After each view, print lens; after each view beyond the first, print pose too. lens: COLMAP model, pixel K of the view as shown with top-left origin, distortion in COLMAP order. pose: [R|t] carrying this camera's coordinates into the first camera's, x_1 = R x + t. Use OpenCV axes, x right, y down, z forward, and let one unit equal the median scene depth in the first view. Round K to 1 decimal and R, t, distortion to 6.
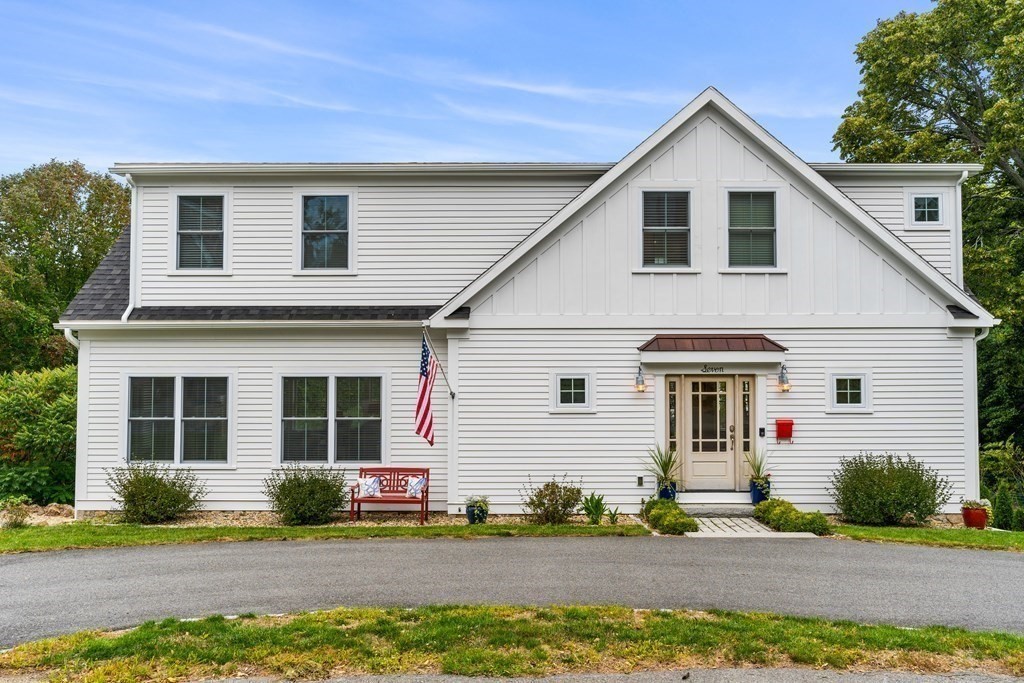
lens RADIAL K [[567.8, 0, 512.1], [0, 567.8, 363.8], [0, 0, 1]] dist [0.003719, 0.000350]
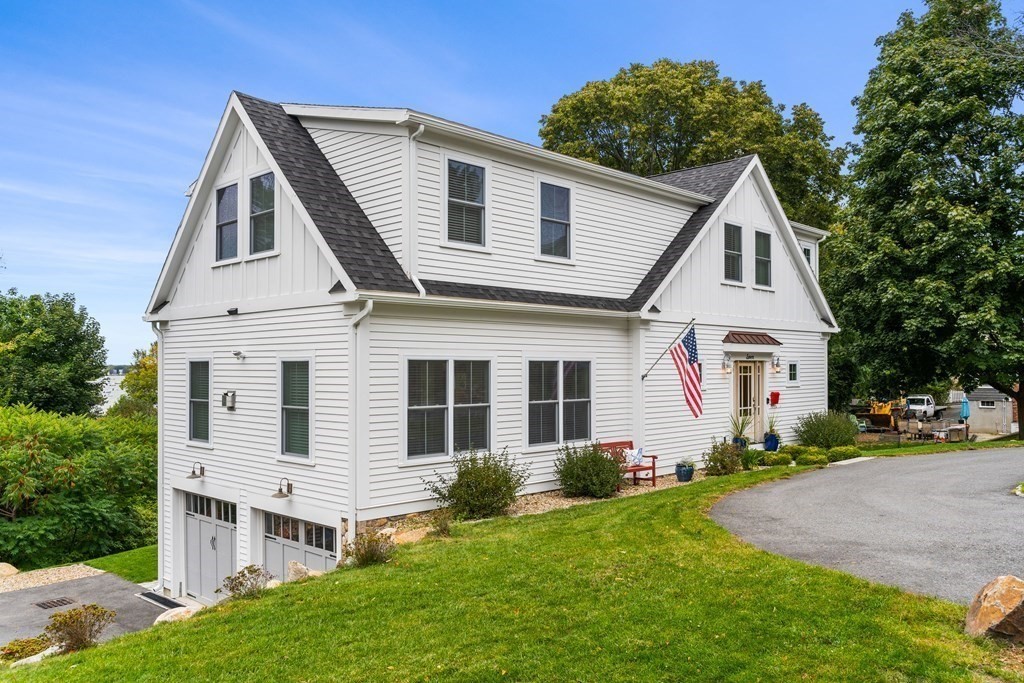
lens RADIAL K [[809.9, 0, 512.0], [0, 809.9, 341.5], [0, 0, 1]] dist [0.004504, 0.000262]
pose [[0.698502, 0.022412, 0.715257, -1.446548], [-0.023882, 0.999683, -0.008001, 0.001295], [-0.715209, -0.011493, 0.698816, 0.026637]]
